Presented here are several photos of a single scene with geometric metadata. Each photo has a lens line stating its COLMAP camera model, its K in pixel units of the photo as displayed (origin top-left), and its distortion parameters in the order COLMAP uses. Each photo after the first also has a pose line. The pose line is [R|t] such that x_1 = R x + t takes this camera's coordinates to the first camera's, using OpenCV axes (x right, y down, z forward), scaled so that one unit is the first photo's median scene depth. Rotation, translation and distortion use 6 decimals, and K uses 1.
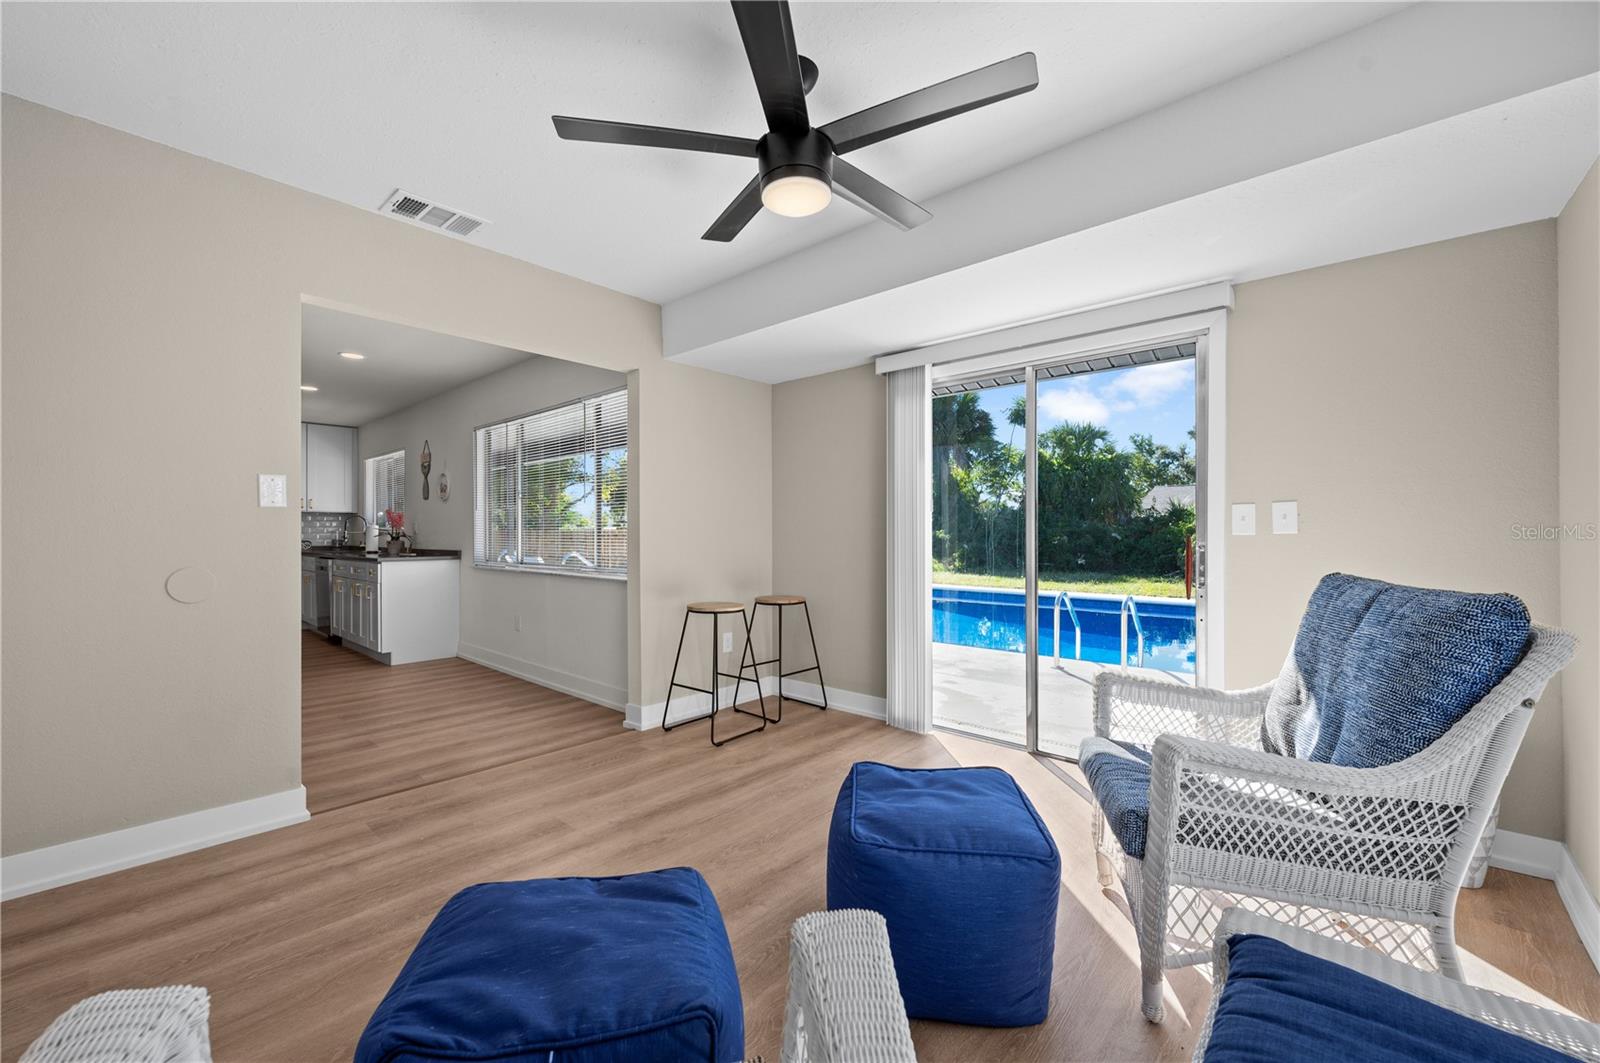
lens RADIAL K [[640.2, 0, 795.7], [0, 640.2, 529.6], [0, 0, 1]] dist [0.033407, 0.000010]
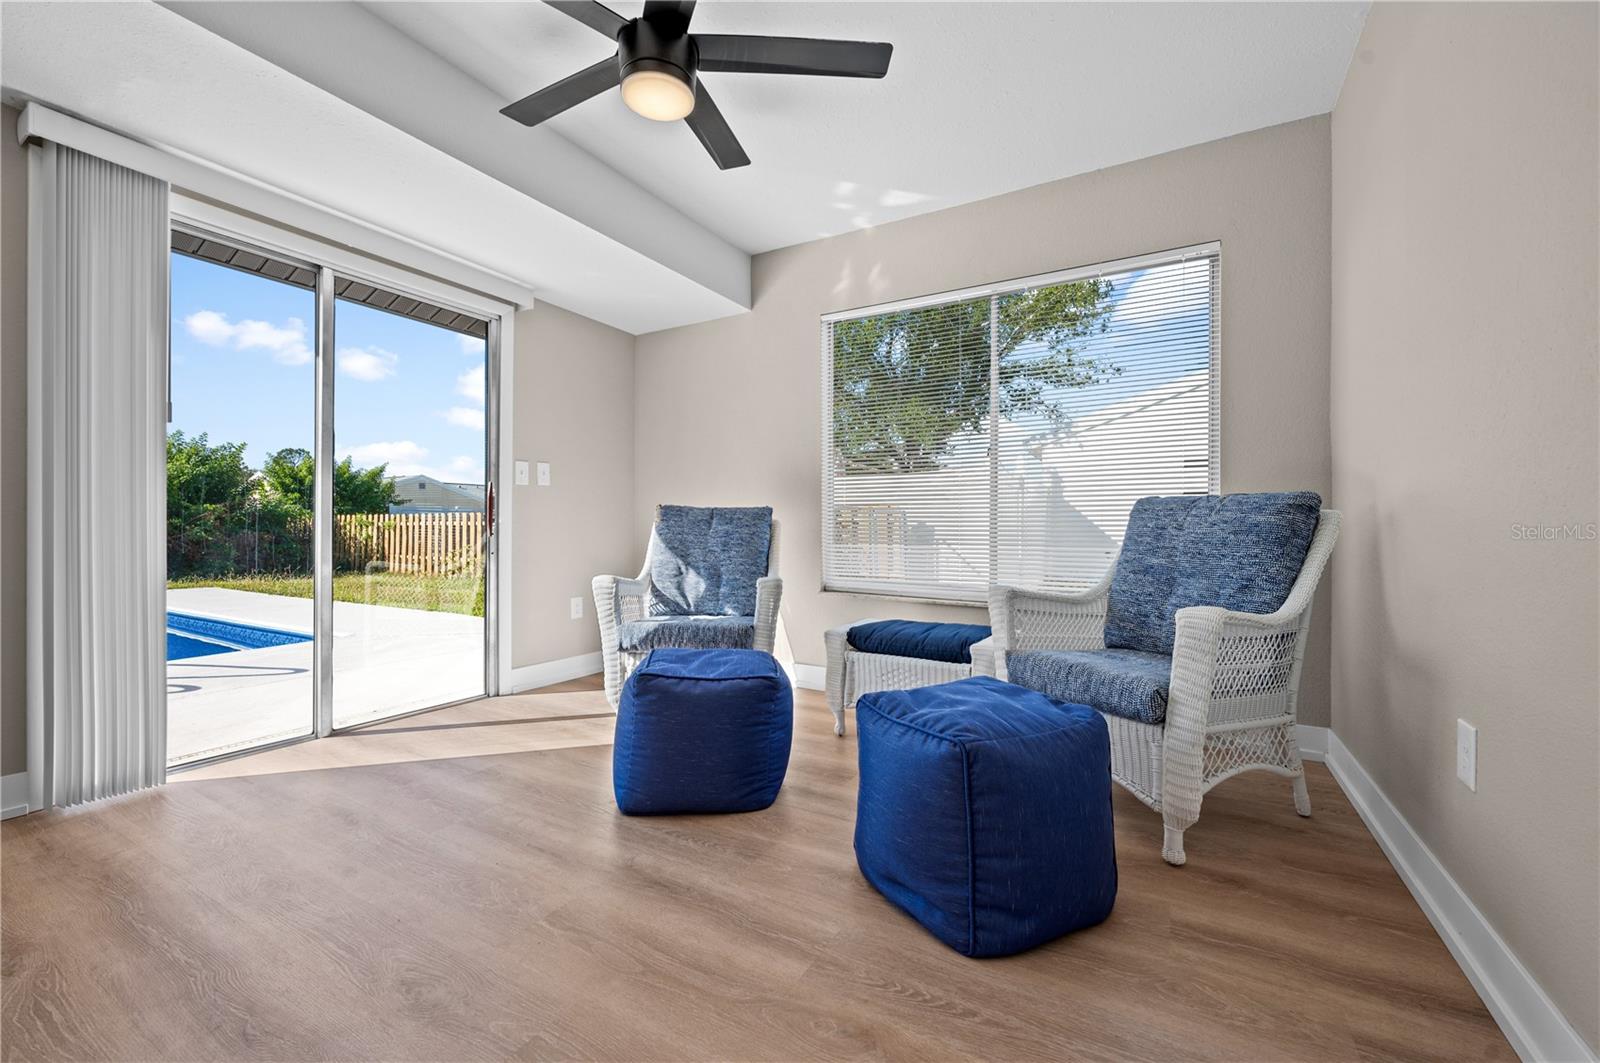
lens RADIAL K [[644.5, 0, 813.9], [0, 644.5, 529.5], [0, 0, 1]] dist [0.001194, 0.000117]
pose [[-0.236791, 0.000652, 0.971561, -0.778145], [-0.004187, 0.999990, -0.001691, 0.104430], [-0.971552, -0.004469, -0.236785, 0.780771]]
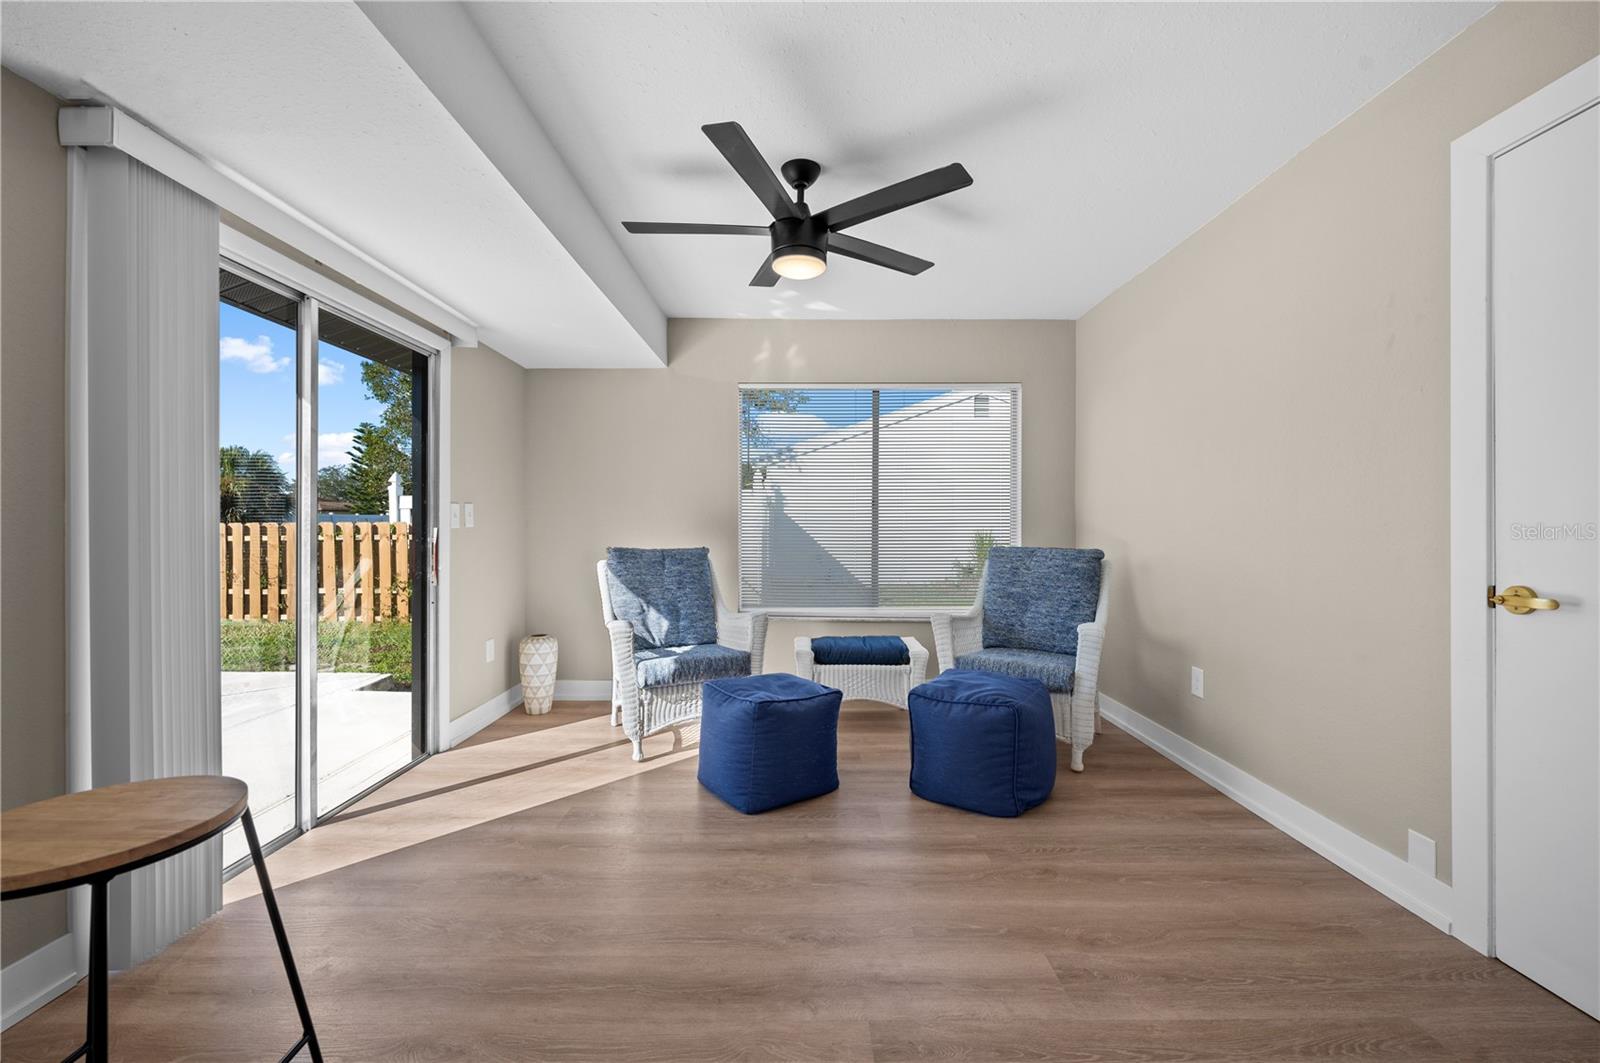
lens RADIAL K [[640.2, 0, 795.7], [0, 640.2, 529.6], [0, 0, 1]] dist [0.033407, 0.000010]
pose [[-0.673679, -0.003534, 0.739016, -0.734565], [-0.003093, 0.999993, 0.001962, 0.005421], [-0.739018, -0.000964, -0.673685, 1.452897]]
